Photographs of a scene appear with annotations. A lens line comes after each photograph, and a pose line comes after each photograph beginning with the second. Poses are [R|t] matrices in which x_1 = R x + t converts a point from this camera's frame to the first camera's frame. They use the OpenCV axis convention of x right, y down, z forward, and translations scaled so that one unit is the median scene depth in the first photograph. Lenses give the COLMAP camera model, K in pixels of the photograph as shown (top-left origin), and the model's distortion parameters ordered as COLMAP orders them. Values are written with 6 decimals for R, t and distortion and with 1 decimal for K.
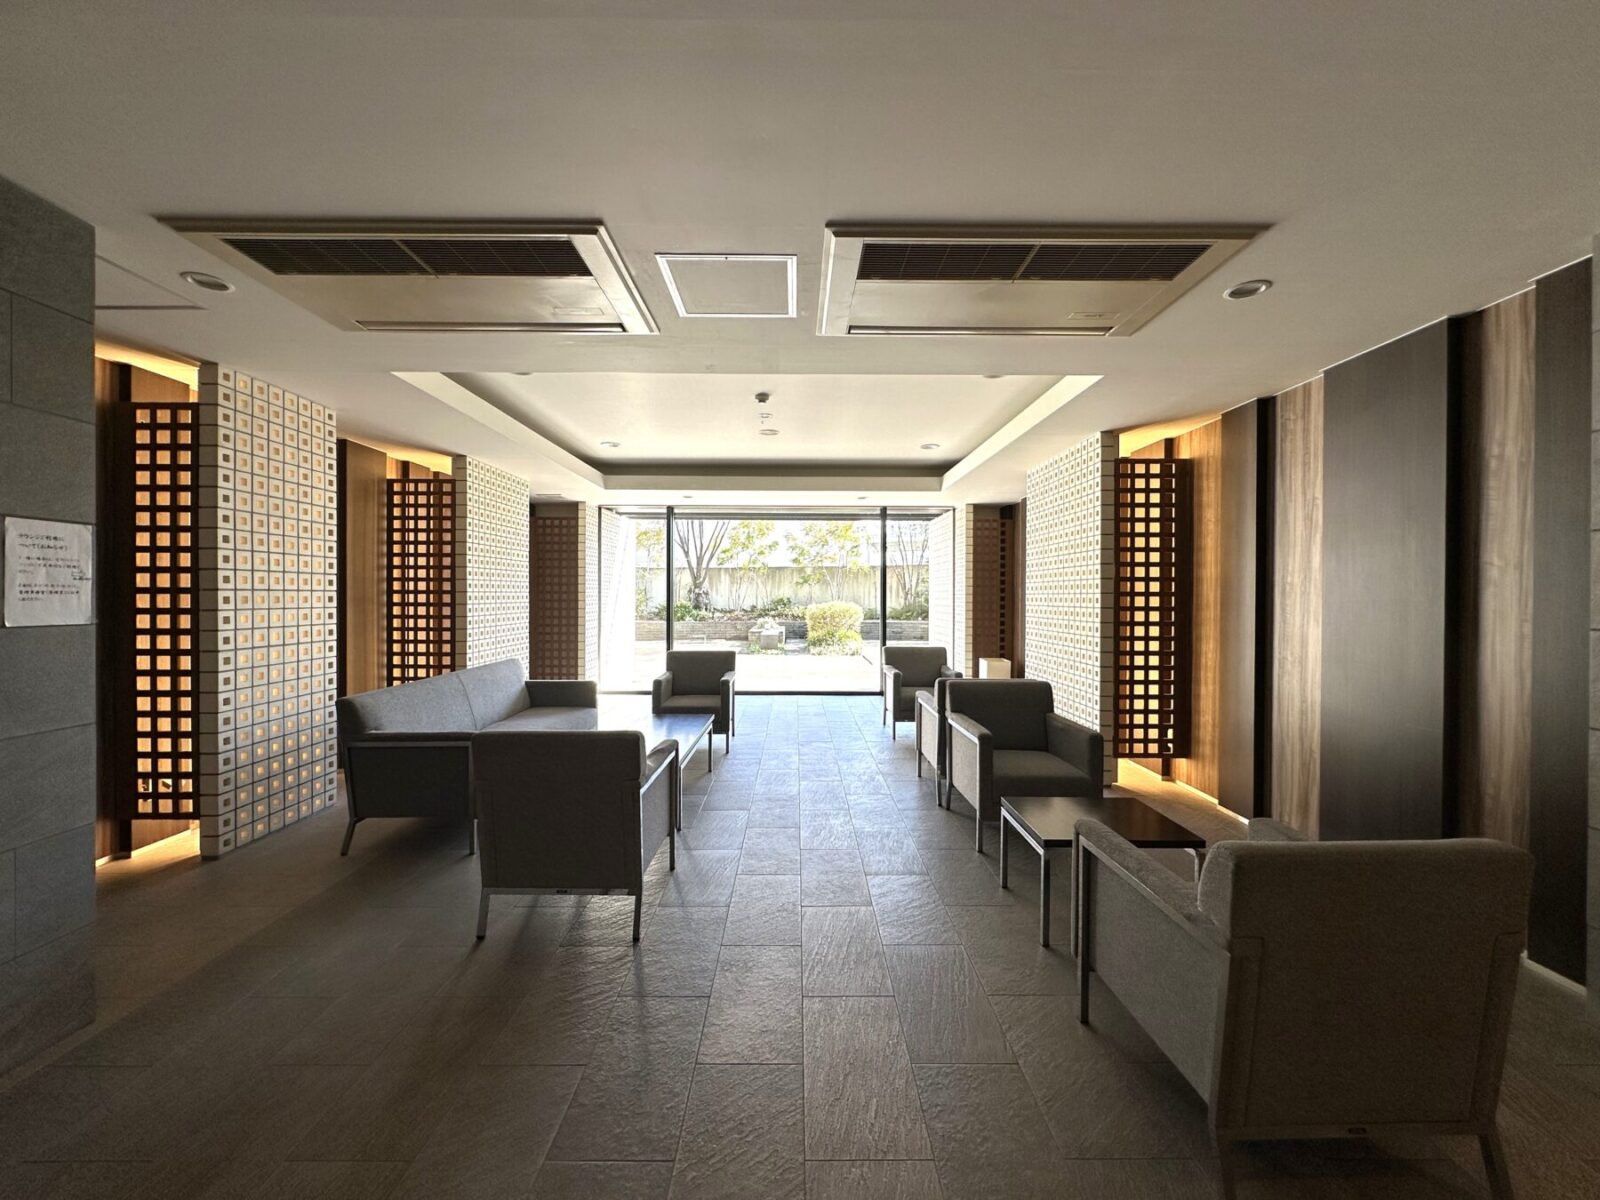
lens RADIAL K [[642.1, 0, 800.0], [0, 642.1, 600.0], [0, 0, 1]] dist [-0.000208, 0.000173]
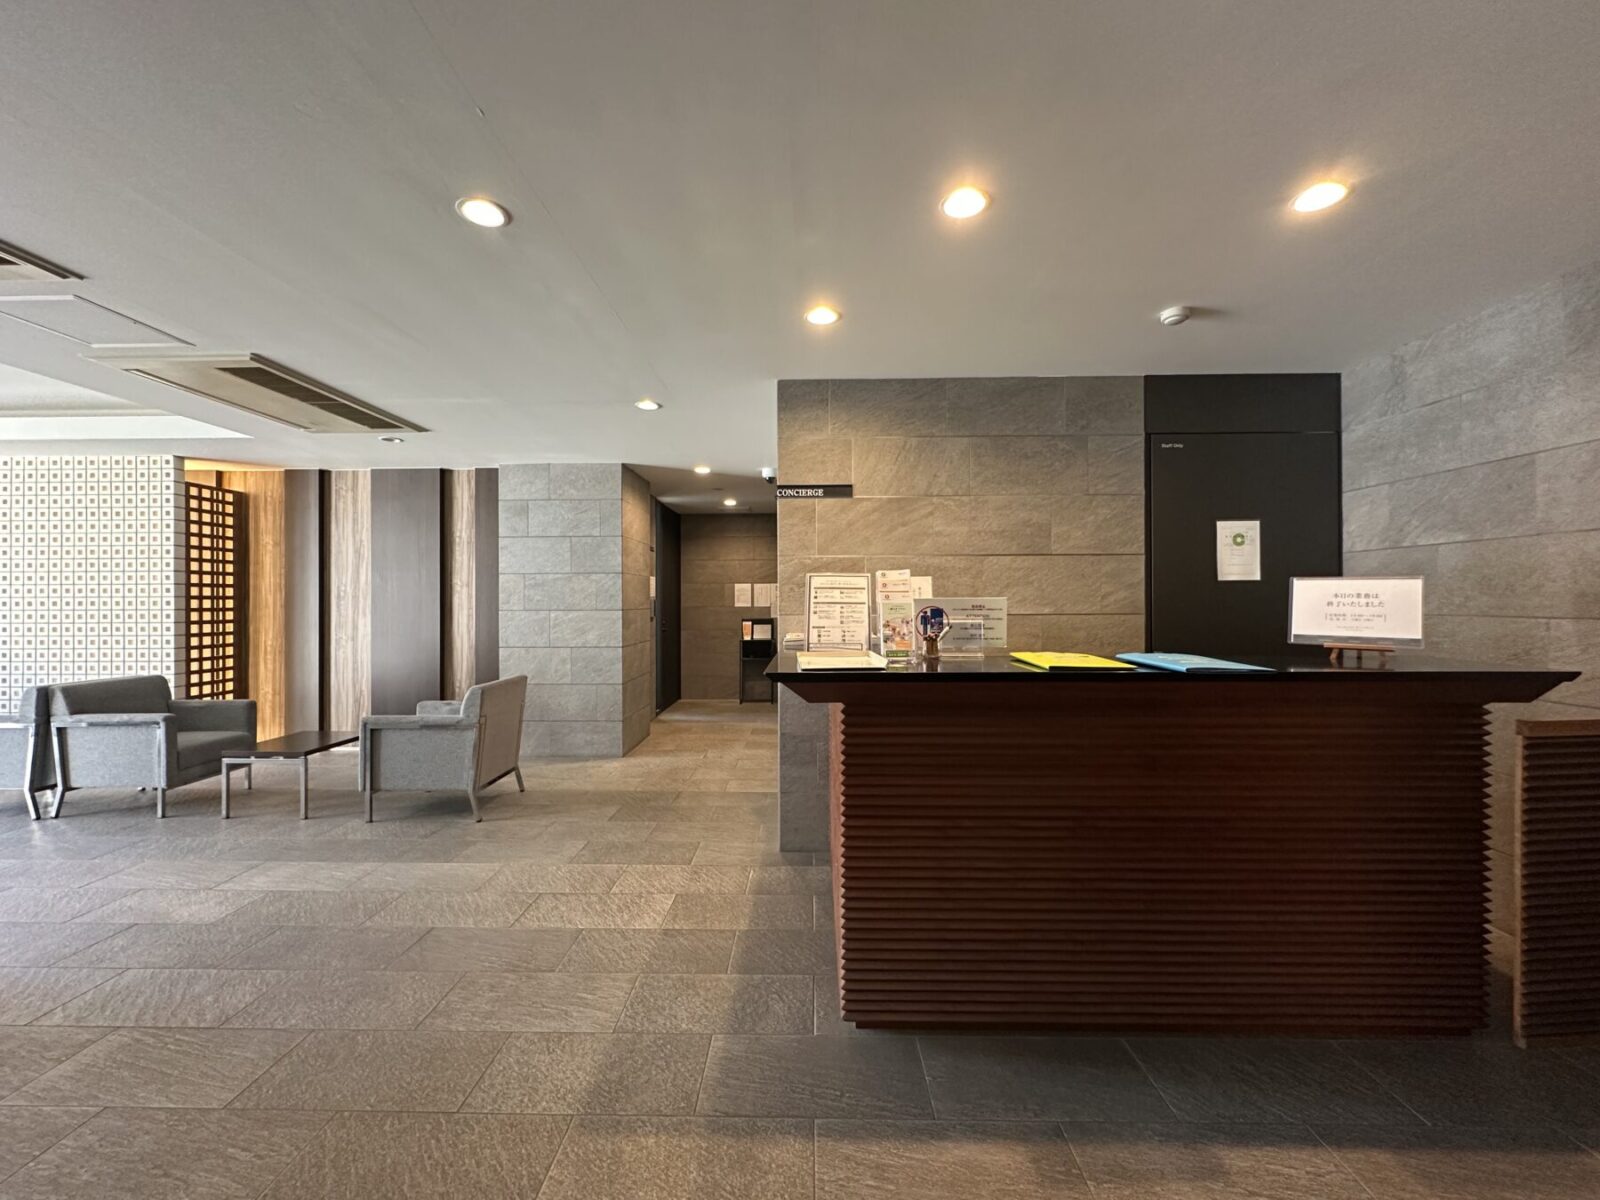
lens RADIAL K [[642.1, 0, 800.0], [0, 642.1, 600.0], [0, 0, 1]] dist [-0.000208, 0.000173]
pose [[0.029585, -0.001711, 0.999561, -0.835929], [0.009608, 0.999953, 0.001427, 0.006031], [-0.999516, 0.009561, 0.029600, -0.196645]]
